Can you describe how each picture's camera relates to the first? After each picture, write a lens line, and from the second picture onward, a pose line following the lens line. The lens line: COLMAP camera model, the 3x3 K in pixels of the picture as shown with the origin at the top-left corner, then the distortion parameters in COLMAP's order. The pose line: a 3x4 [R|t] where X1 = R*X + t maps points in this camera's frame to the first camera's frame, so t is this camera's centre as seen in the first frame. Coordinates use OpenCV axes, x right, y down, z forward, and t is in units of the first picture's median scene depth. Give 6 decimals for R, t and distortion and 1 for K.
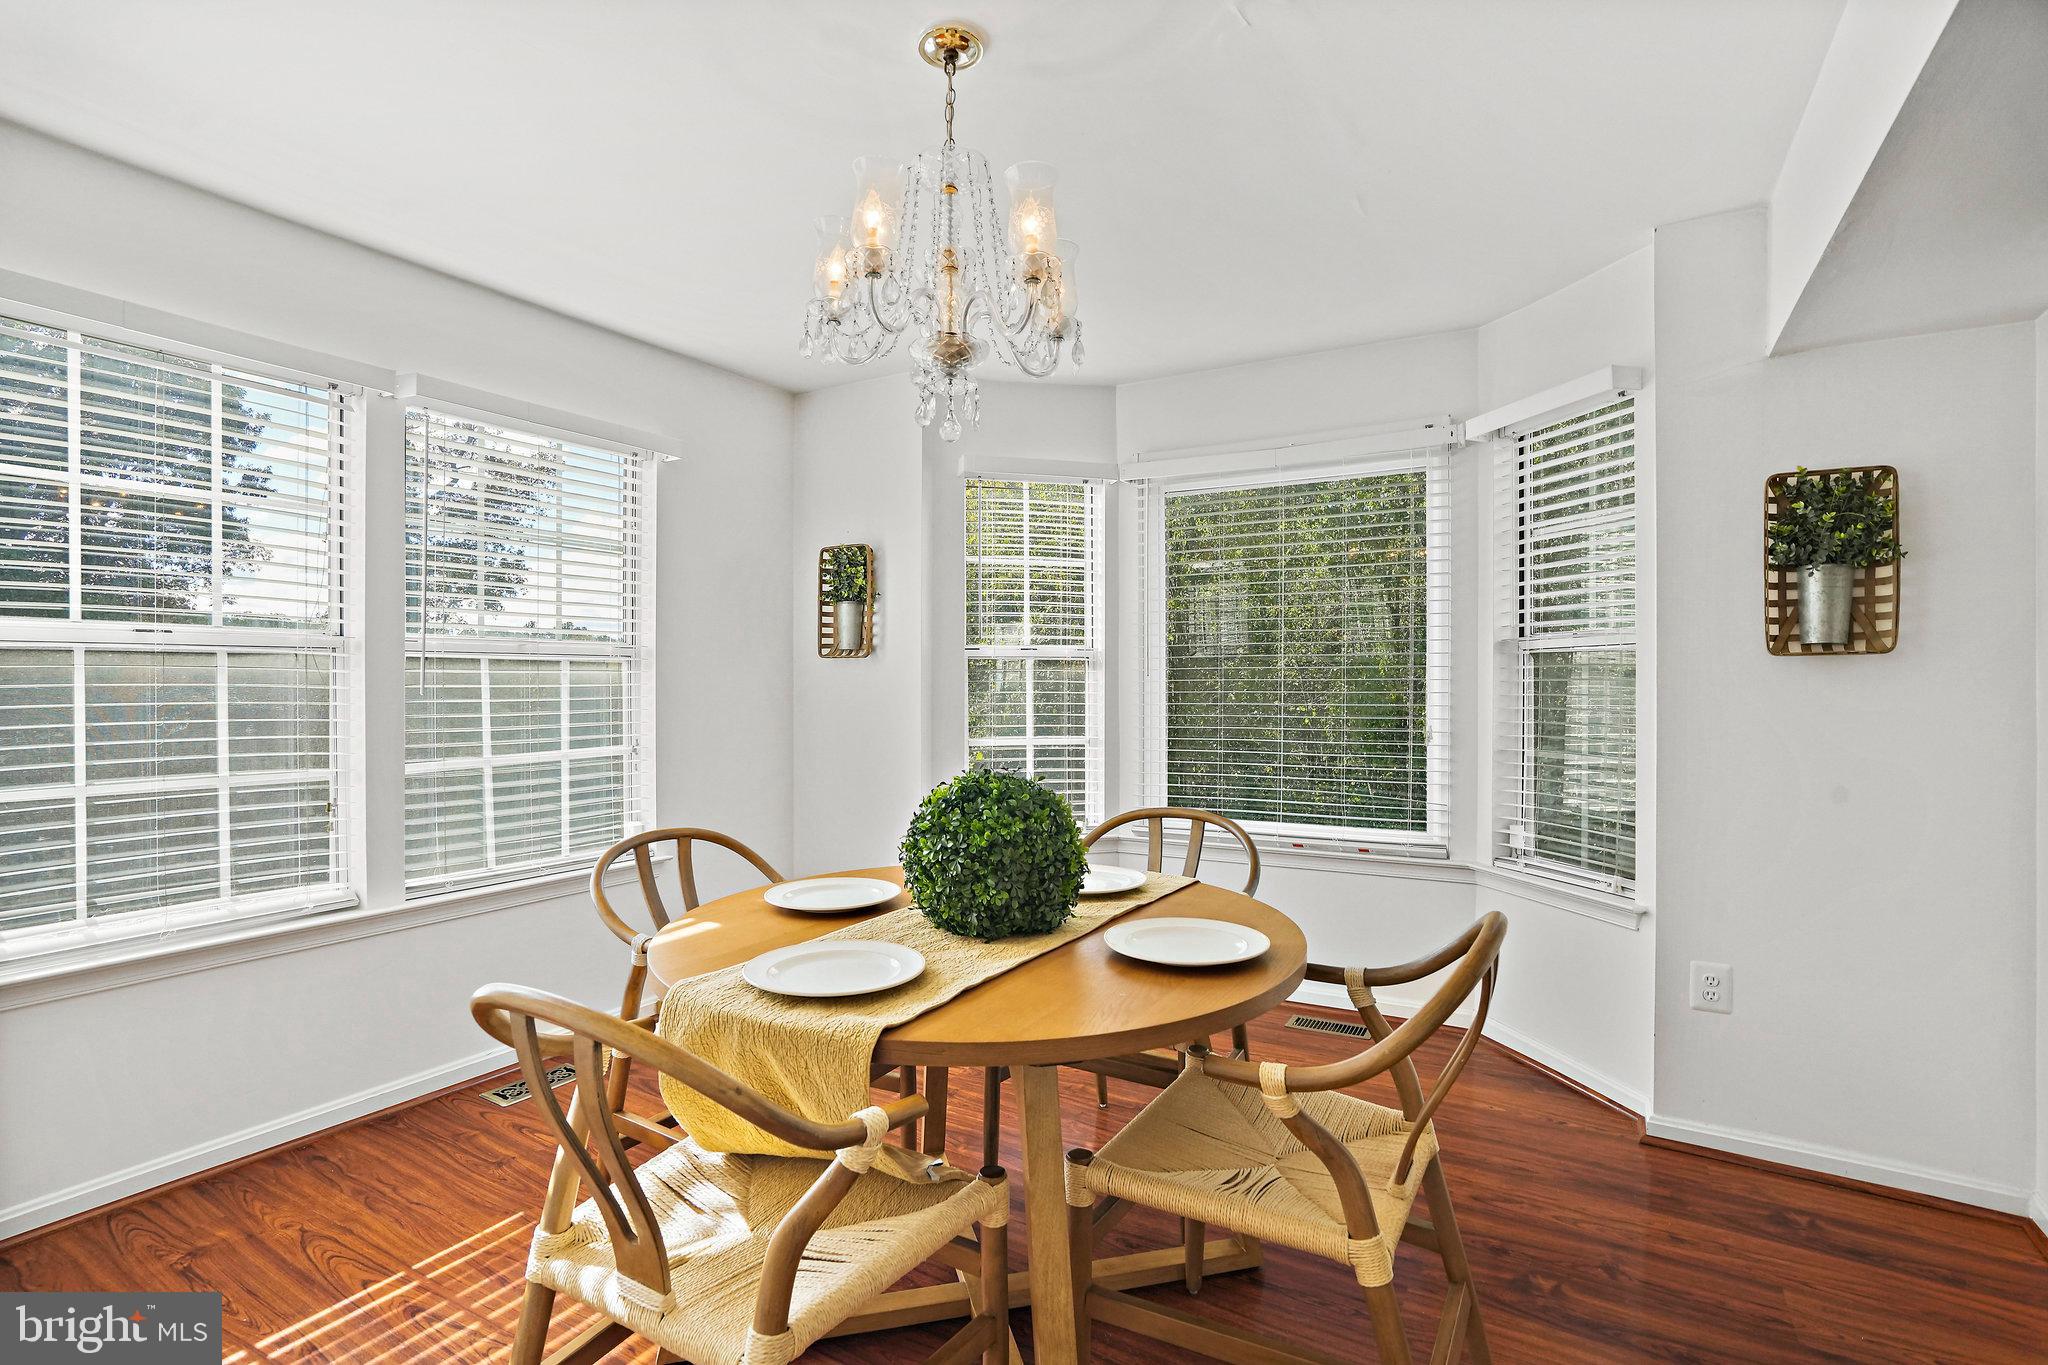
lens RADIAL K [[963.8, 0, 1057.0], [0, 963.8, 679.9], [0, 0, 1]] dist [-0.032751, 0.000223]
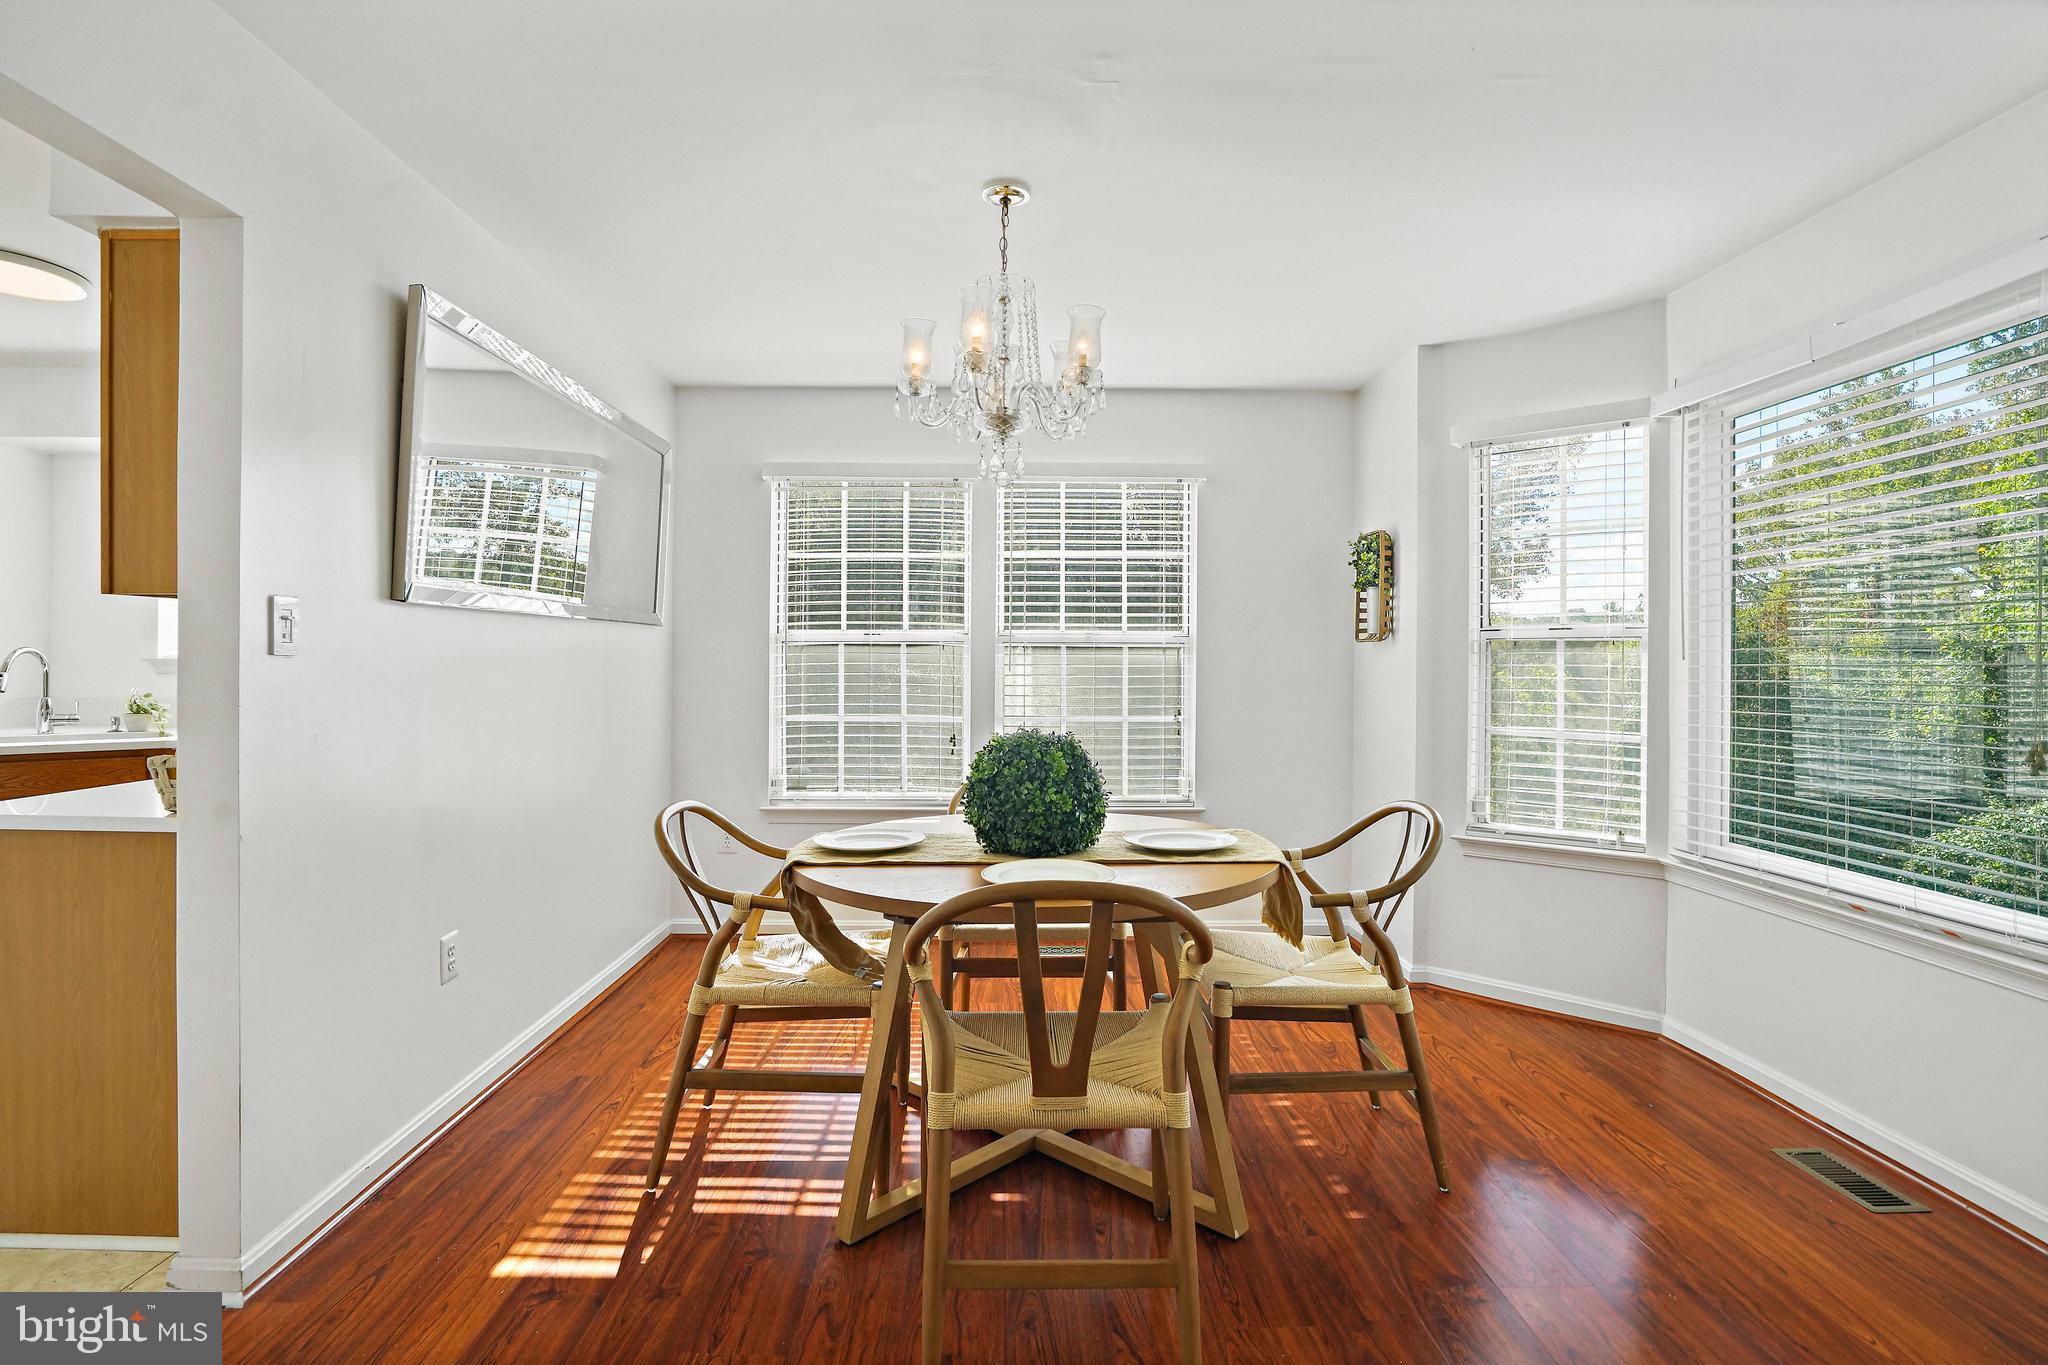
lens RADIAL K [[985.5, 0, 1014.1], [0, 985.5, 664.8], [0, 0, 1]] dist [-0.035900, 0.000539]
pose [[0.534409, 0.004368, -0.845215, 0.832243], [-0.004473, 0.999987, 0.002339, 0.002010], [0.845214, 0.002531, 0.534422, 0.203386]]
